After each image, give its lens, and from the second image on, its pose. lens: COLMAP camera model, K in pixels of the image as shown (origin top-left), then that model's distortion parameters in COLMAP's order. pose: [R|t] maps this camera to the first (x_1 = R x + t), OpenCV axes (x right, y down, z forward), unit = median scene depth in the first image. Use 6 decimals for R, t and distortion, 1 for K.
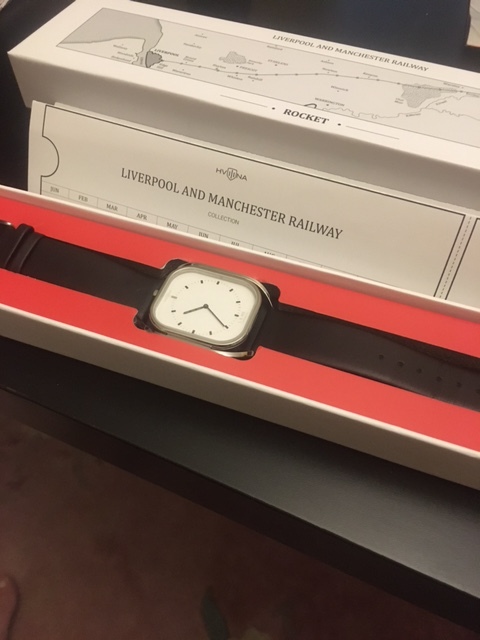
lens RADIAL K [[546.5, 0, 240.0], [0, 546.5, 320.0], [0, 0, 1]] dist [0.086576, -0.180443]
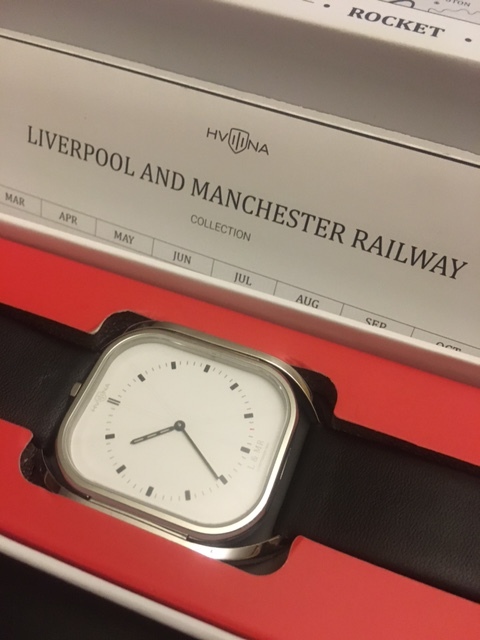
lens RADIAL K [[546.5, 0, 240.0], [0, 546.5, 320.0], [0, 0, 1]] dist [0.086576, -0.180443]
pose [[0.999857, 0.015429, 0.006985, -0.014572], [-0.015778, 0.998471, 0.052981, -0.132322], [-0.006157, -0.053083, 0.998571, 0.502735]]
